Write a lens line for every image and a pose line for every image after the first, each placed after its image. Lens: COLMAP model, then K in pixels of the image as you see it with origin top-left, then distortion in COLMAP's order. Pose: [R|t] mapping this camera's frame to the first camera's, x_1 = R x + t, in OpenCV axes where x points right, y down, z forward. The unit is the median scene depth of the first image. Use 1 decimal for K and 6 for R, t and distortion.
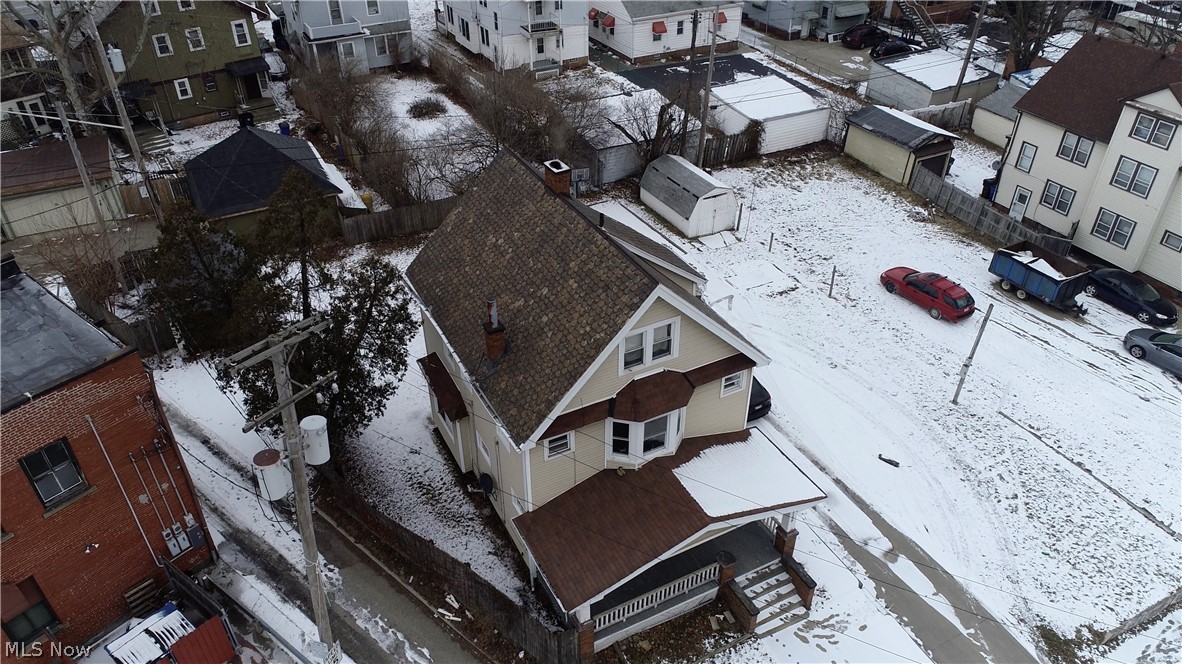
lens RADIAL K [[821.5, 0, 591.4], [0, 821.5, 337.8], [0, 0, 1]] dist [-0.001822, -0.004937]
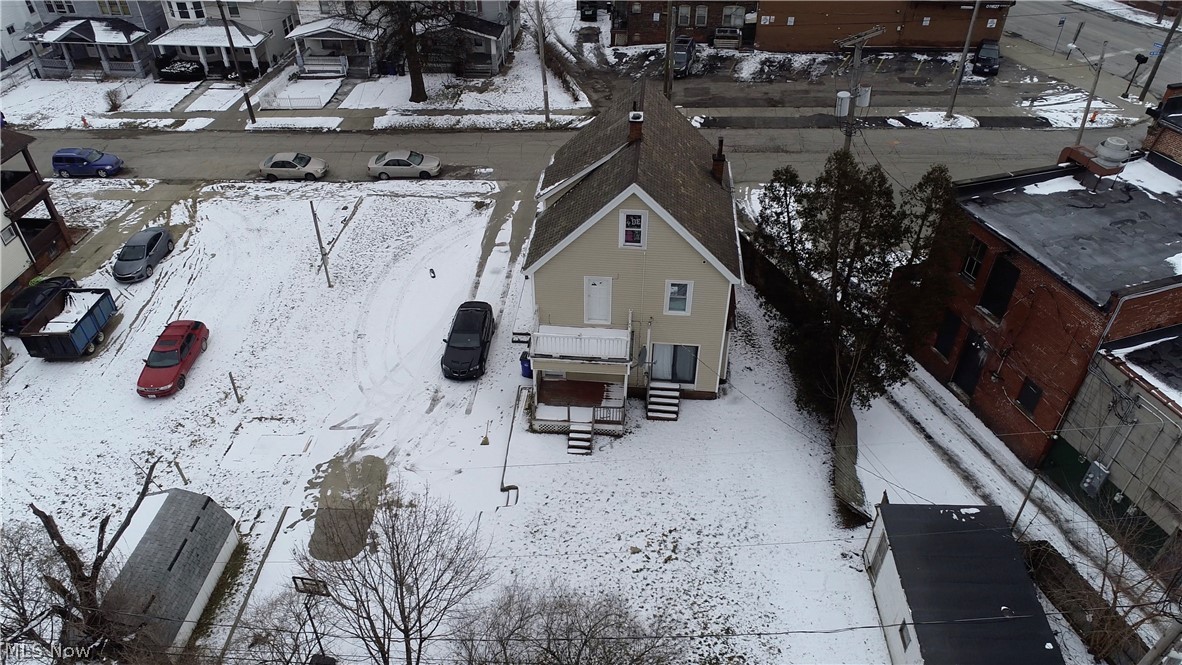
lens RADIAL K [[821.5, 0, 589.2], [0, 821.5, 335.2], [0, 0, 1]] dist [-0.001822, -0.004937]
pose [[-0.843062, -0.328194, 0.426069, -0.494723], [0.313672, 0.343472, 0.885233, -0.970947], [-0.436871, 0.879952, -0.186623, 1.239705]]
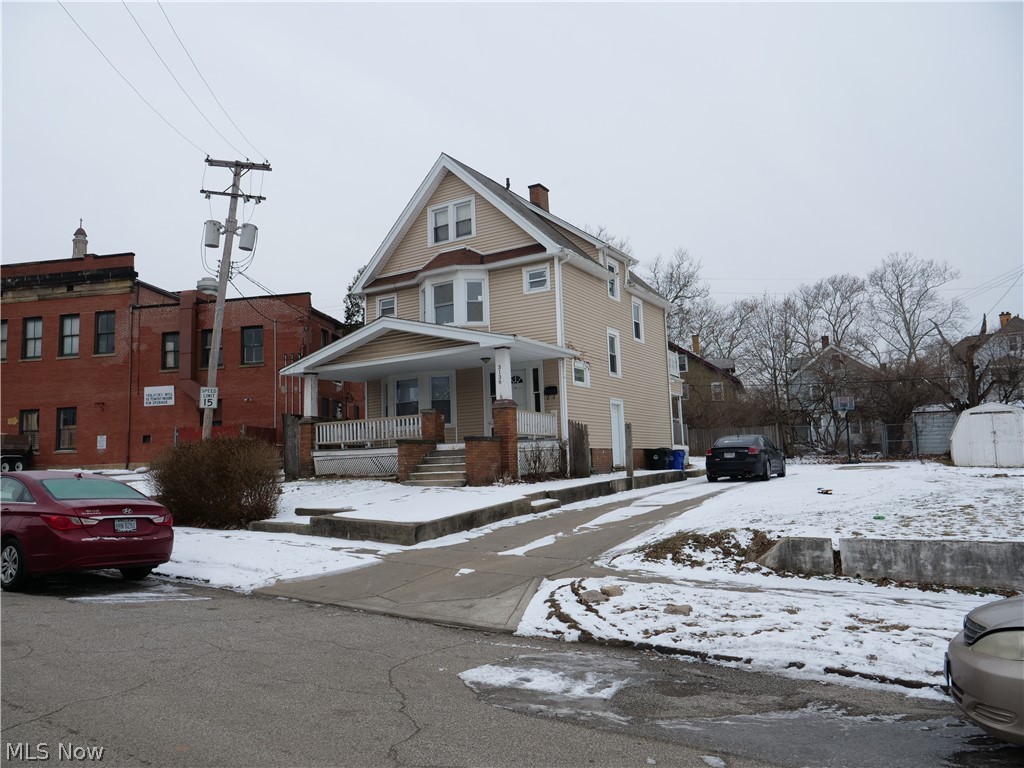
lens RADIAL K [[737.3, 0, 512.1], [0, 737.3, 387.2], [0, 0, 1]] dist [-0.043062, 0.002895]
pose [[0.519522, -0.109496, -0.847412, 0.715949], [-0.467001, 0.794138, -0.388916, 0.413076], [0.715547, 0.597793, 0.361437, 0.586965]]
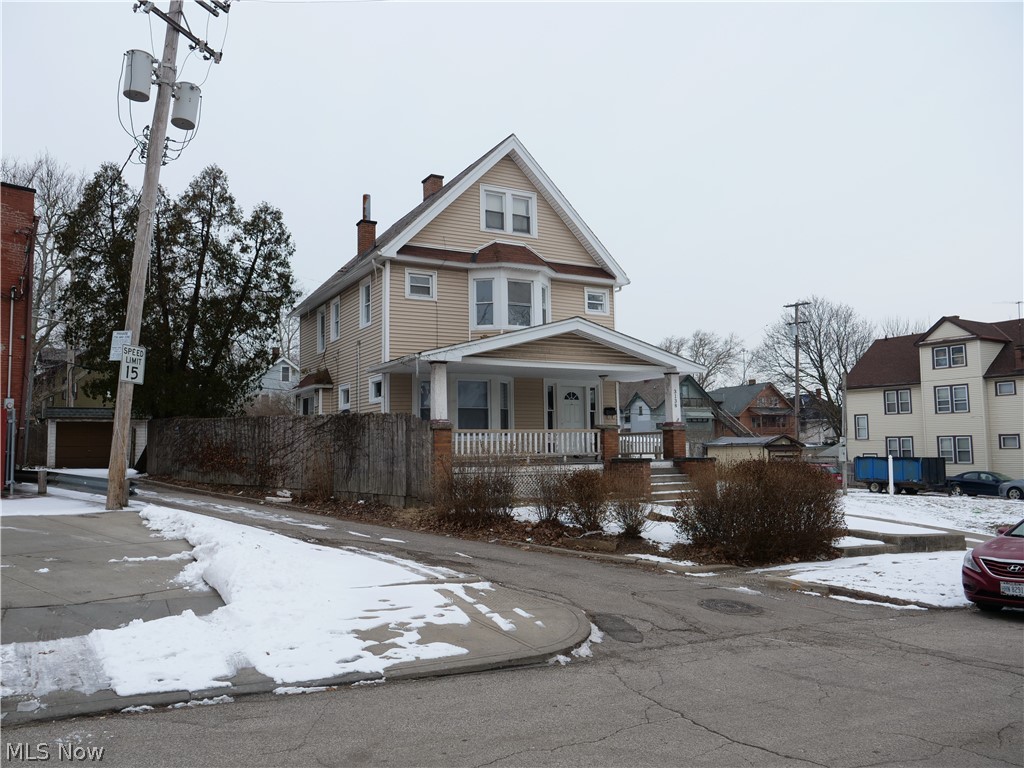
lens RADIAL K [[758.6, 0, 512.1], [0, 758.6, 387.1], [0, 0, 1]] dist [-0.045327, 0.007727]
pose [[0.999522, -0.011439, 0.028724, 0.031273], [0.027284, 0.763328, -0.645434, 0.592313], [-0.014543, 0.645909, 0.763276, 0.278727]]
